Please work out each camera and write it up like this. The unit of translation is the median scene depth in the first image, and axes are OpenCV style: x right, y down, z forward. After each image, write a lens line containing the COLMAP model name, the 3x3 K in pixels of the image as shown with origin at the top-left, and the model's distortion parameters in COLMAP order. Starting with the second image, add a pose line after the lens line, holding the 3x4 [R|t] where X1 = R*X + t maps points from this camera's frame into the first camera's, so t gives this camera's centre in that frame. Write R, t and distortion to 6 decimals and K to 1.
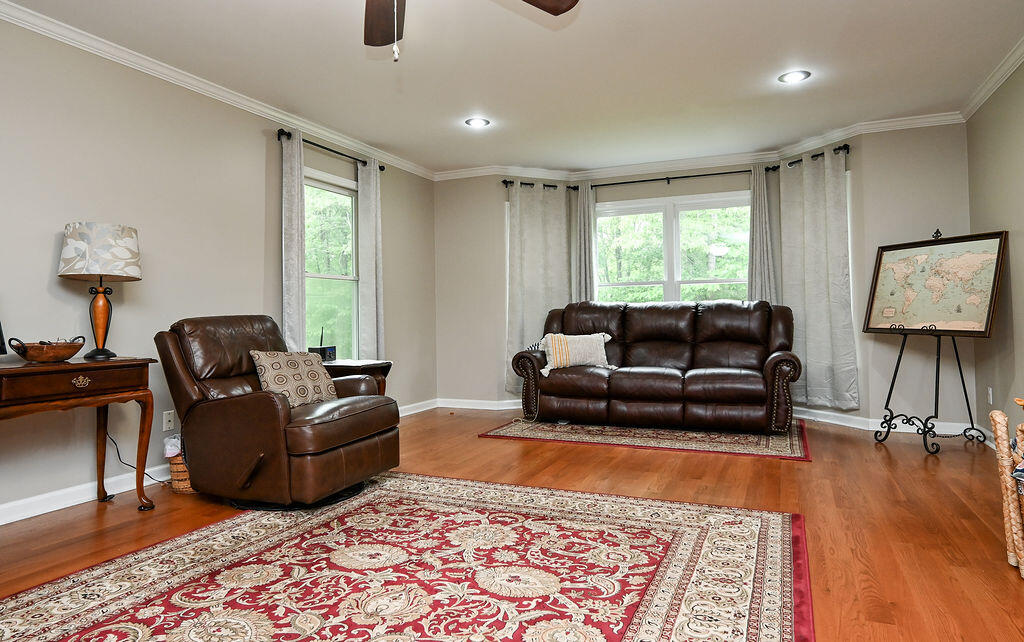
lens RADIAL K [[624.4, 0, 516.2], [0, 624.4, 317.9], [0, 0, 1]] dist [0.006399, 0.001308]
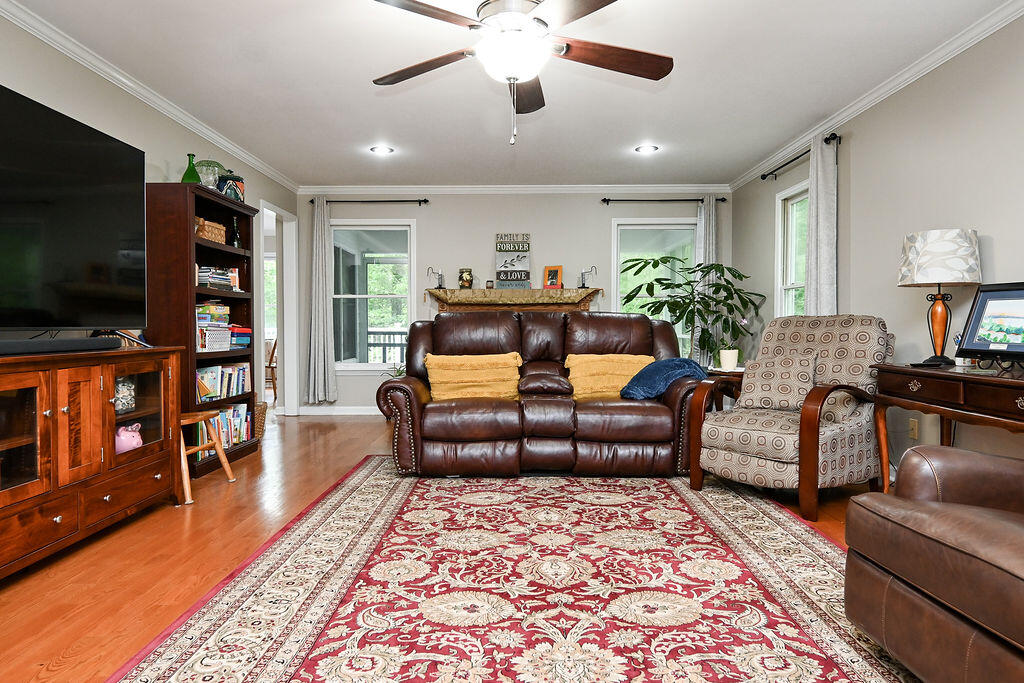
lens RADIAL K [[610.9, 0, 517.6], [0, 610.9, 338.2], [0, 0, 1]] dist [-0.007900, -0.001758]
pose [[-0.914756, 0.019632, -0.403528, 0.294947], [0.009990, 0.999612, 0.025986, -0.014183], [0.403882, 0.019740, -0.914598, 1.853734]]
